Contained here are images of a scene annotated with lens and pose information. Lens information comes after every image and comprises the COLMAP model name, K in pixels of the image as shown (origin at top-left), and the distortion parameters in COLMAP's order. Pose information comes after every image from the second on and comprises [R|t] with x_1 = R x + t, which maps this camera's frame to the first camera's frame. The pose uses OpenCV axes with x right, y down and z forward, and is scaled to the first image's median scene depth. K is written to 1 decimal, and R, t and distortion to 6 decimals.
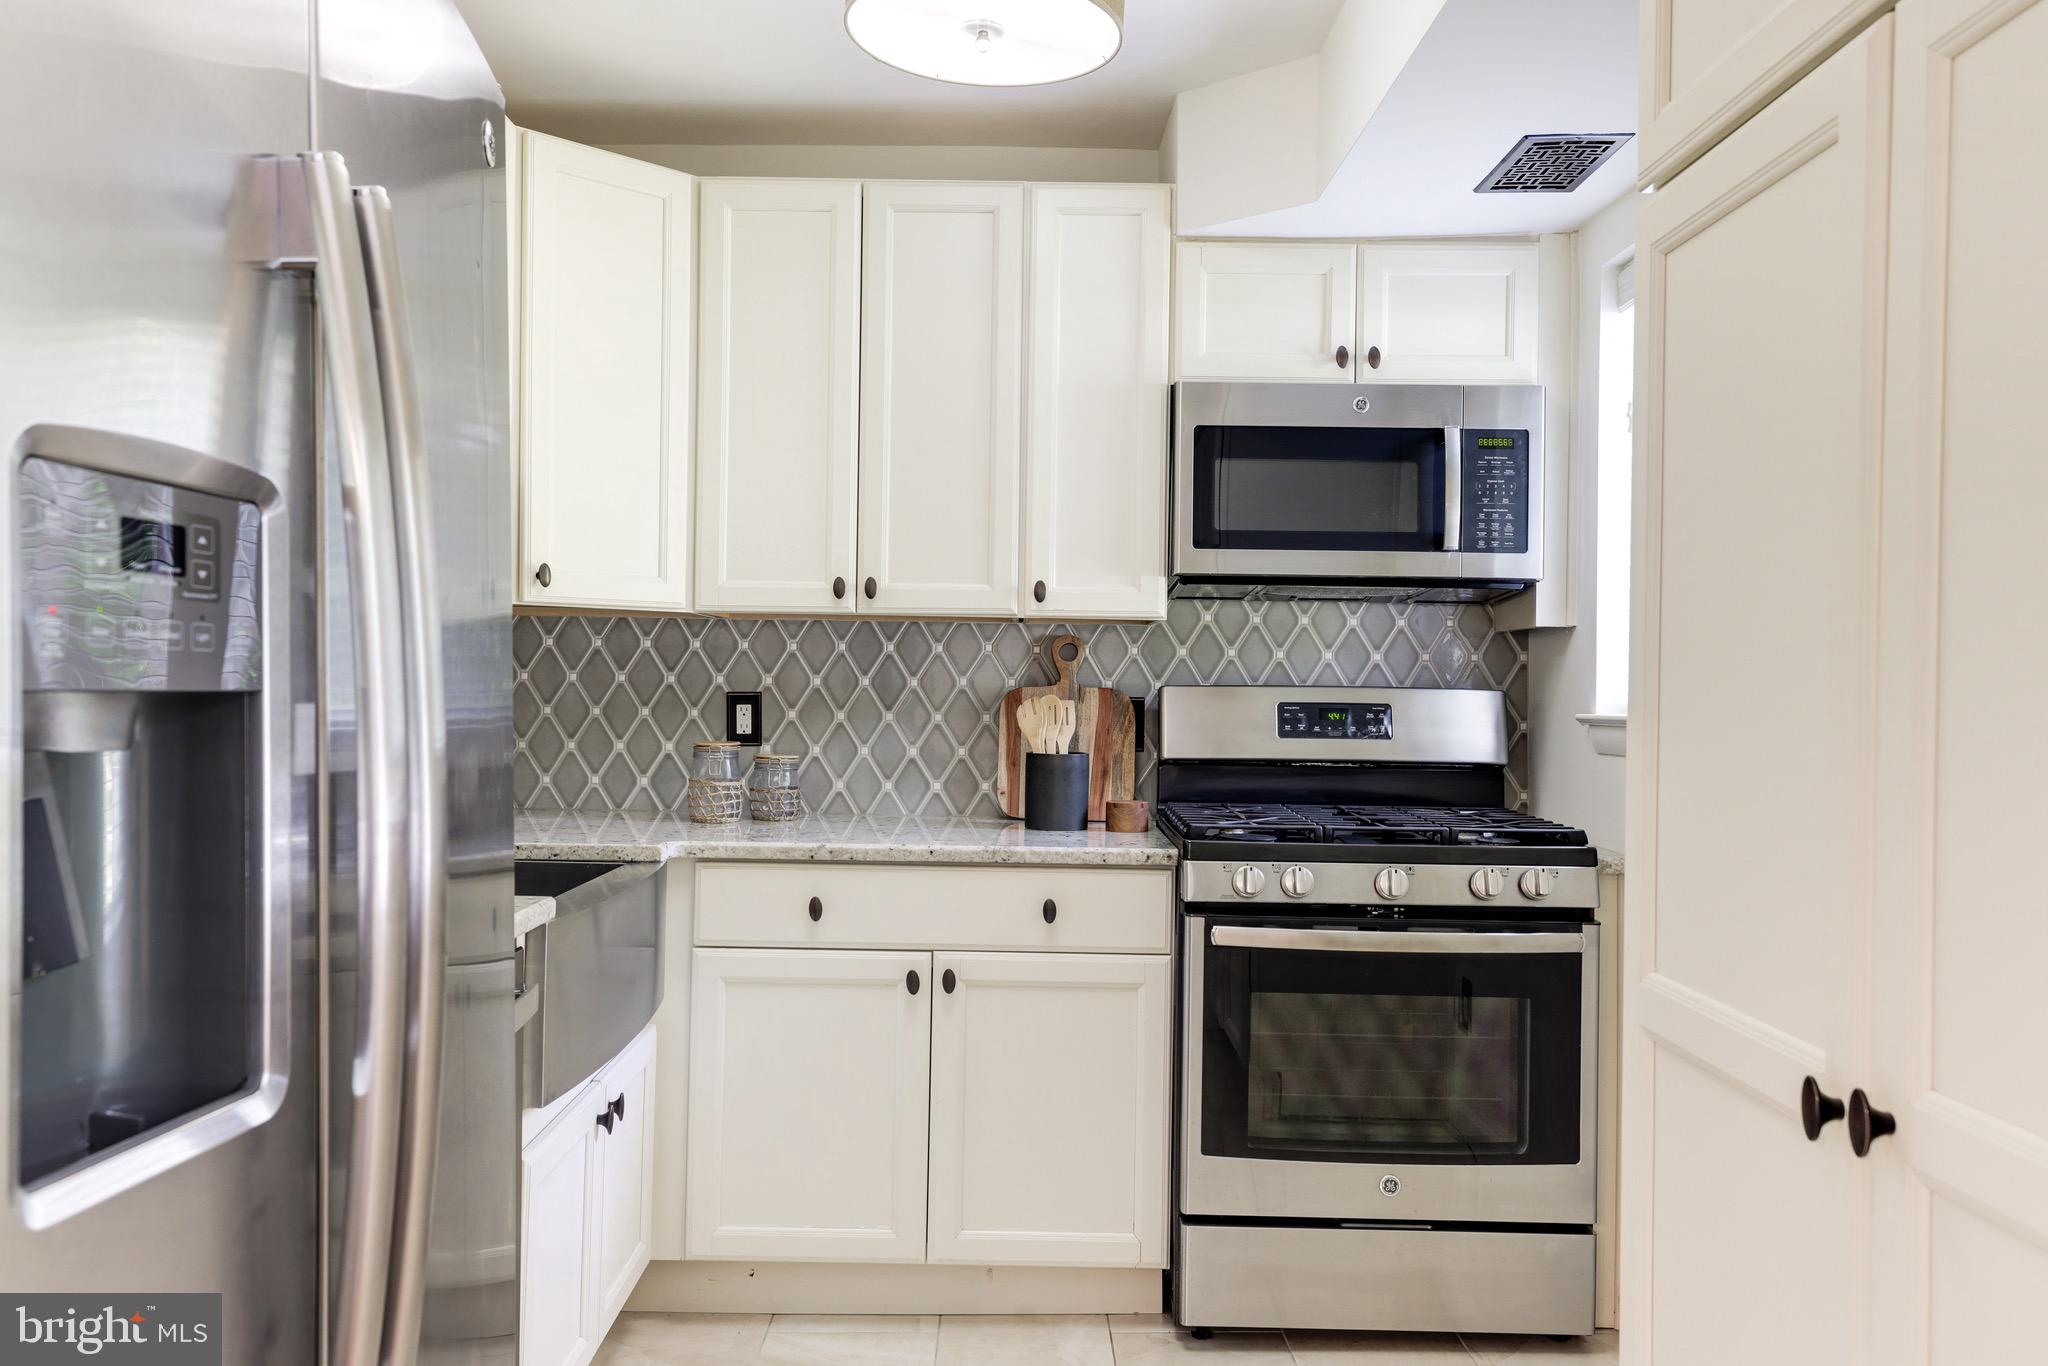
lens RADIAL K [[1597.0, 0, 1024.0], [0, 1597.0, 683.0], [0, 0, 1]] dist [0.060593, -0.101887]
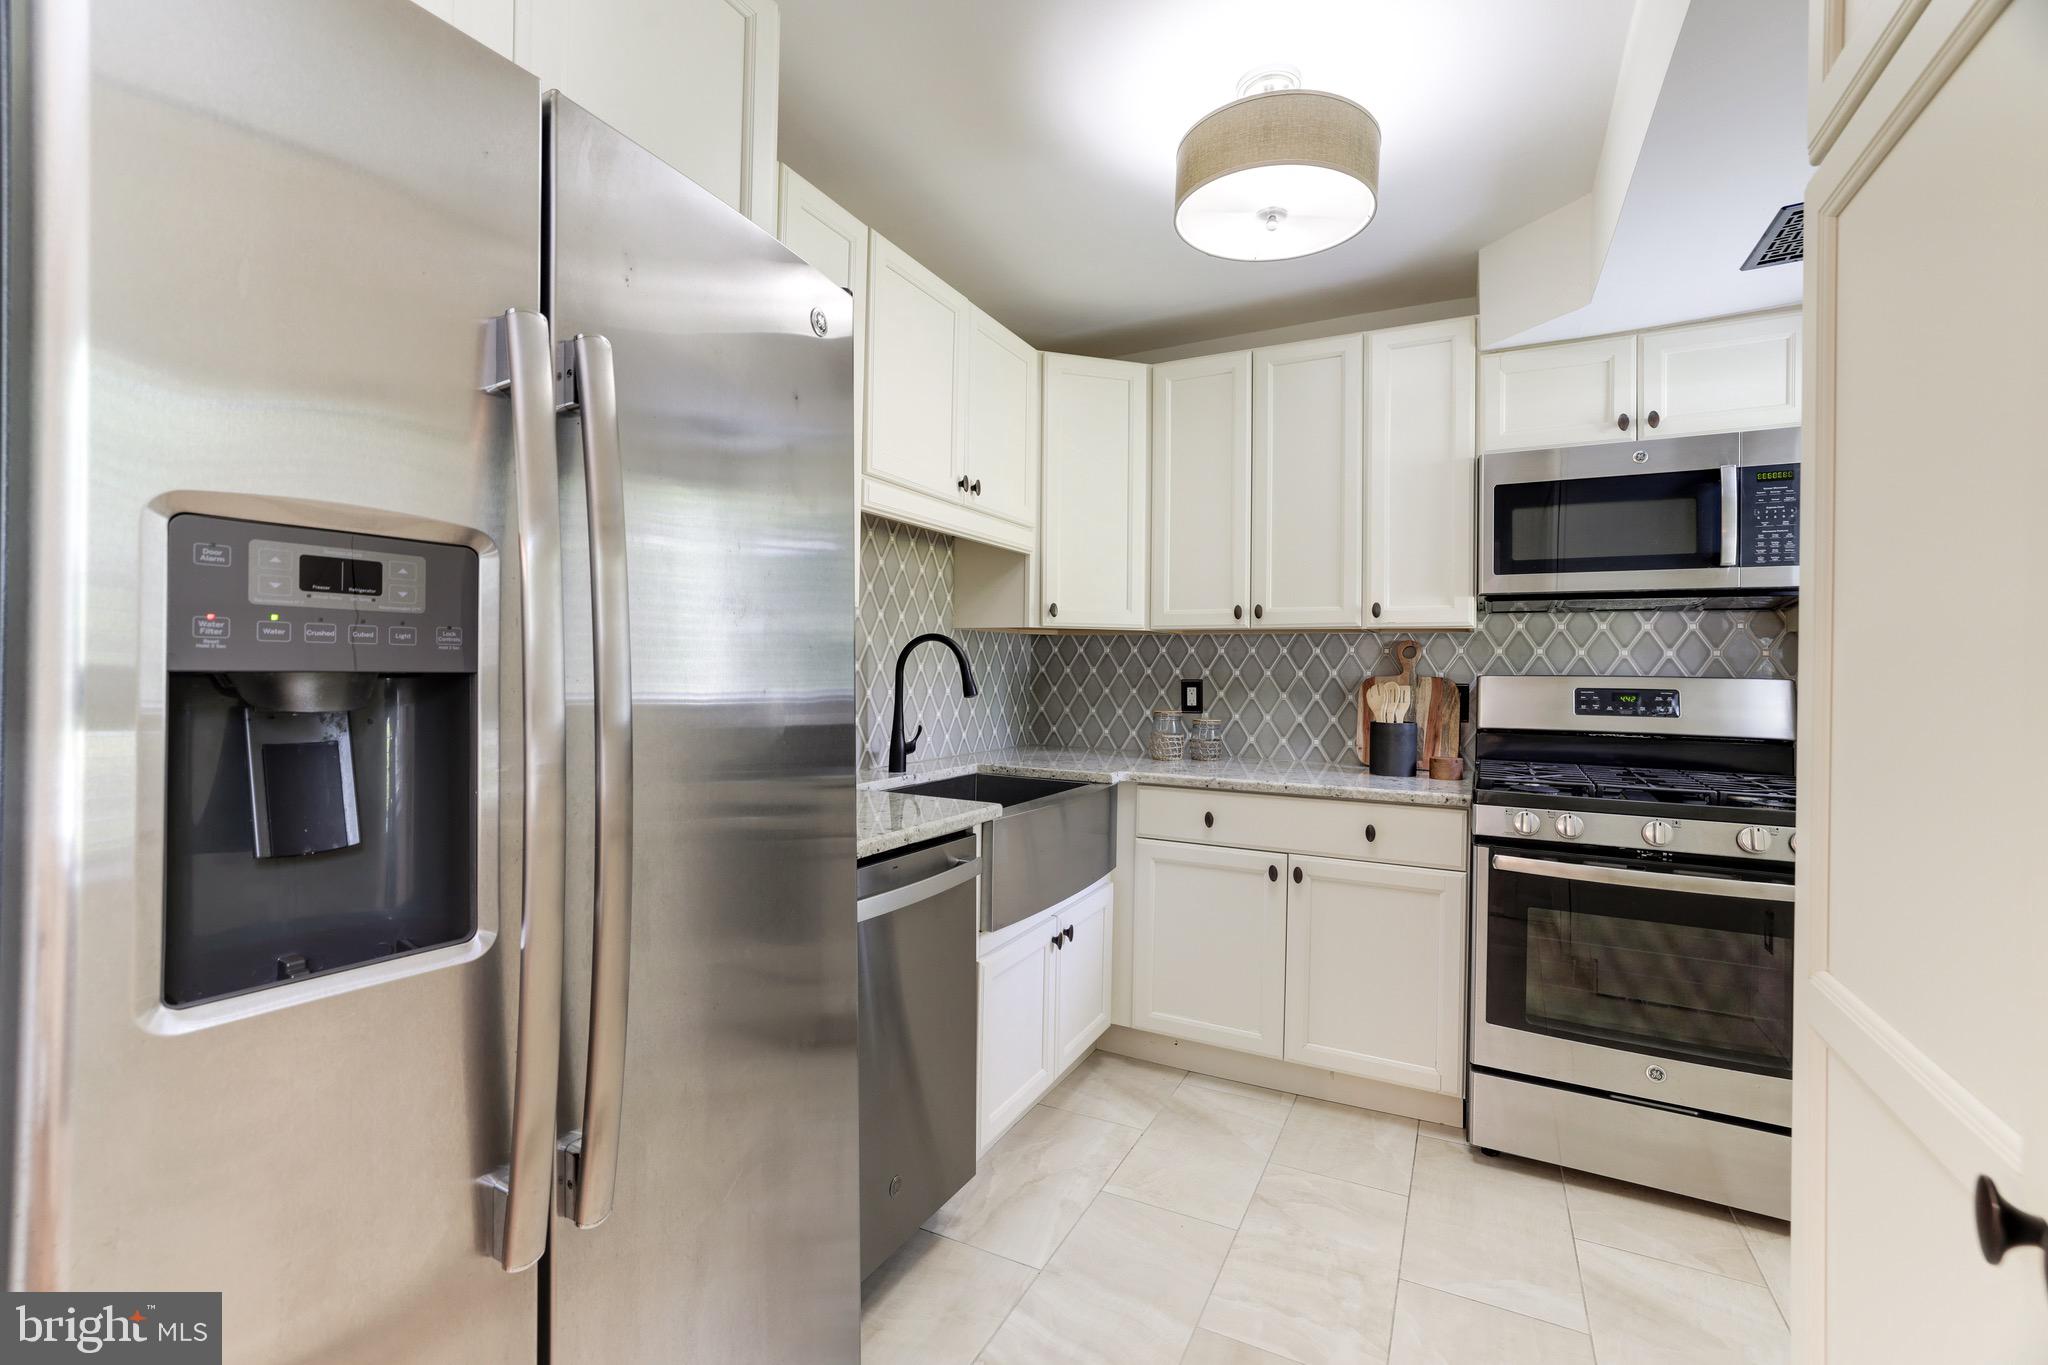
lens RADIAL K [[887.5, 0, 1009.7], [0, 887.5, 670.9], [0, 0, 1]] dist [-0.024074, 0.014526]
pose [[0.883090, -0.002463, -0.469197, 0.088782], [-0.000197, 0.999984, -0.005620, 0.002036], [0.469203, 0.005056, 0.883076, 0.132922]]
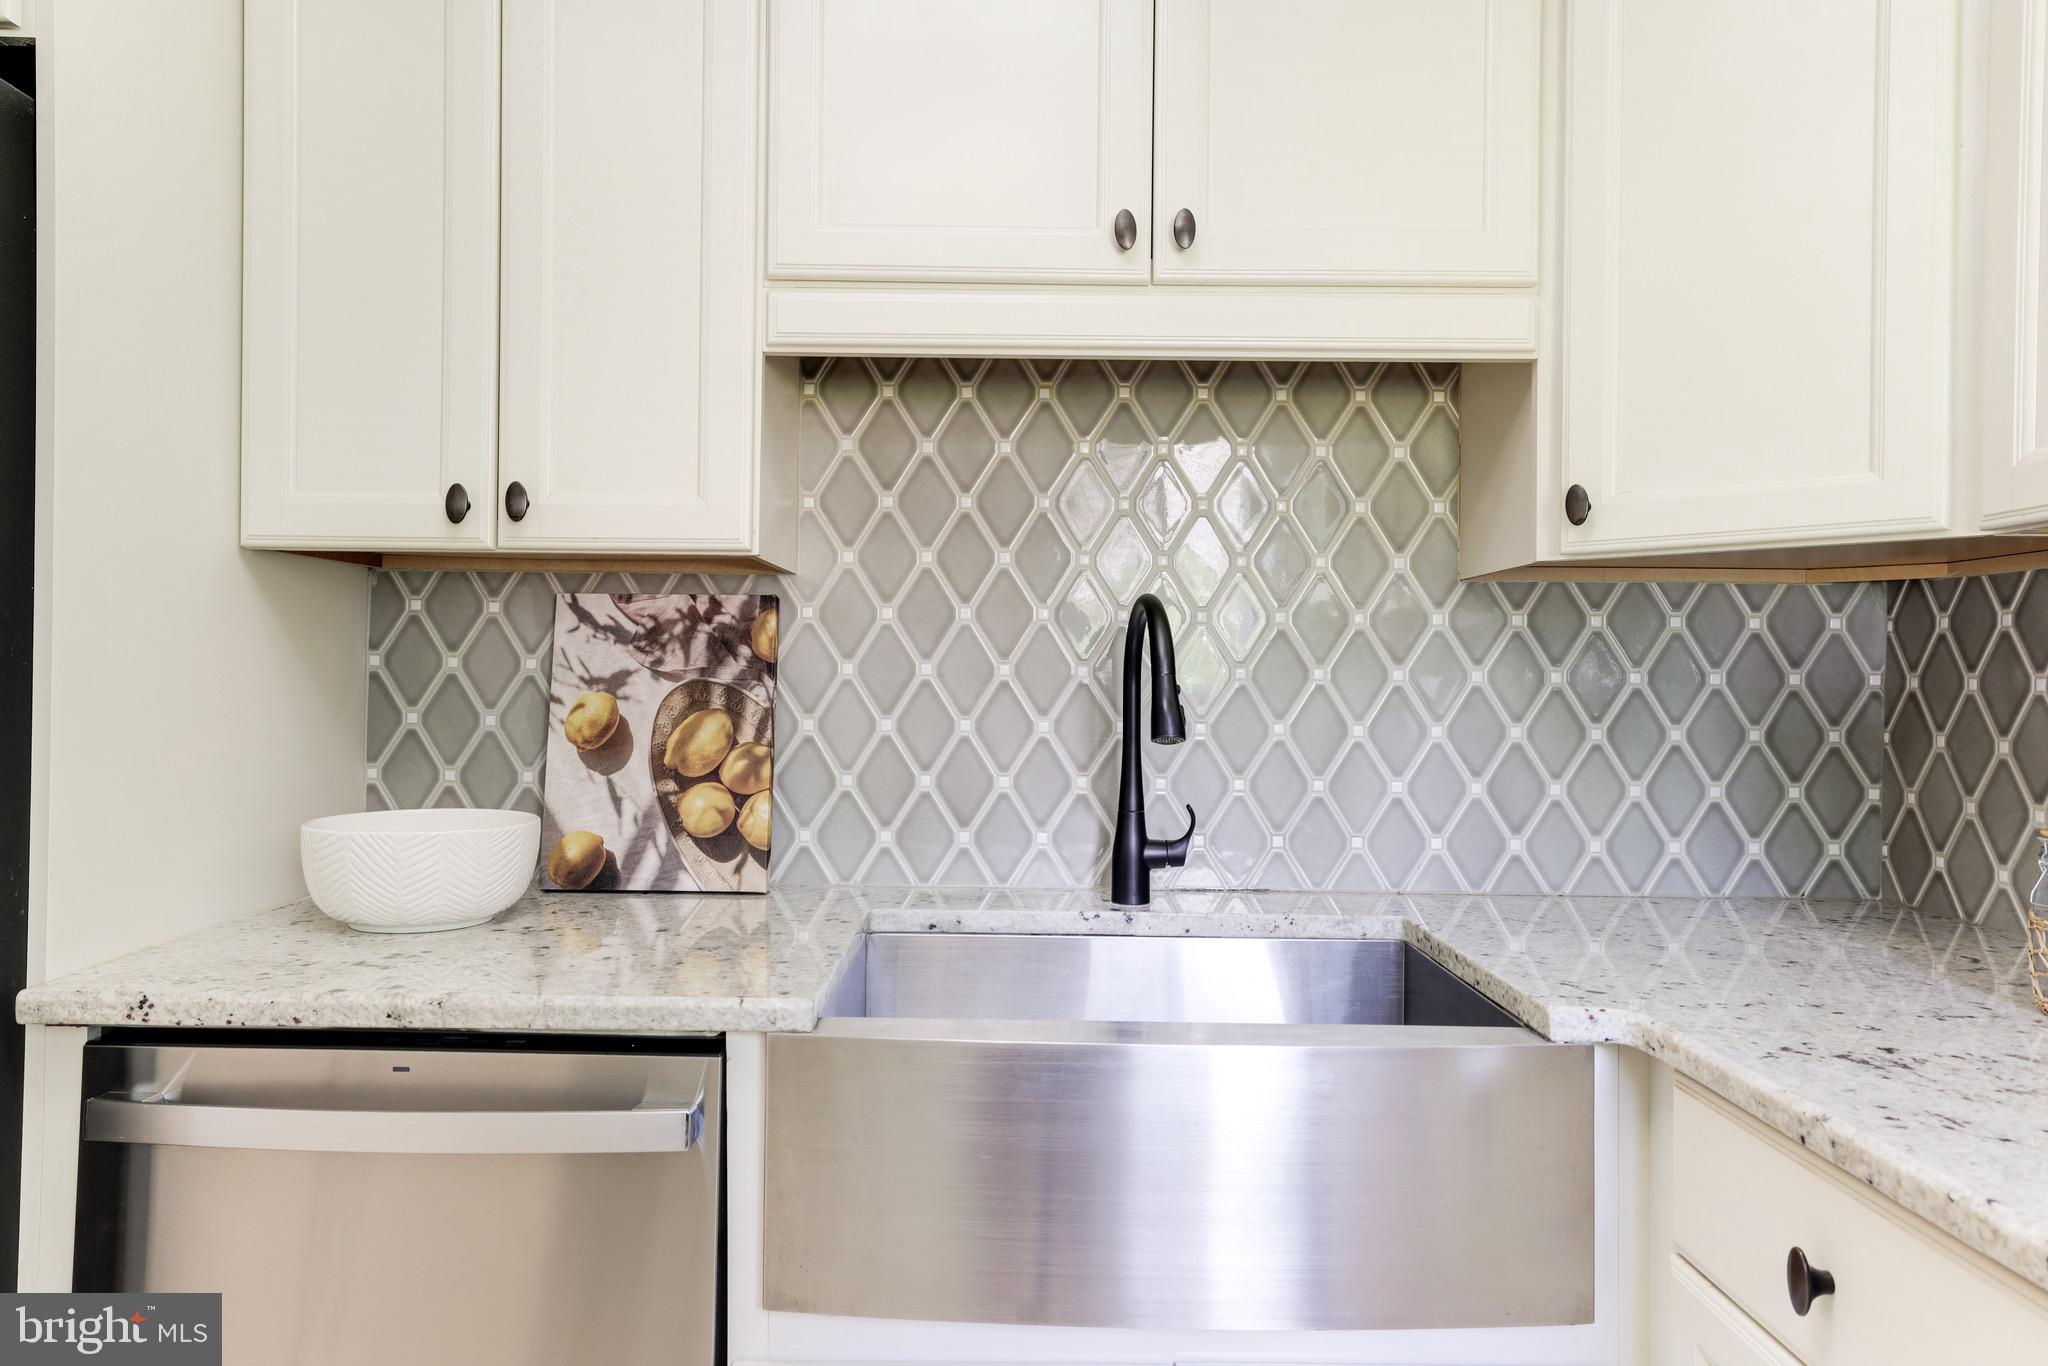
lens RADIAL K [[1331.9, 0, 1024.0], [0, 1331.9, 683.0], [0, 0, 1]] dist [0.001816, 0.023241]
pose [[-0.006584, -0.011951, -0.999907, 0.167557], [-0.012529, 0.999851, -0.011868, 0.005155], [0.999900, 0.012450, -0.006733, 0.711155]]
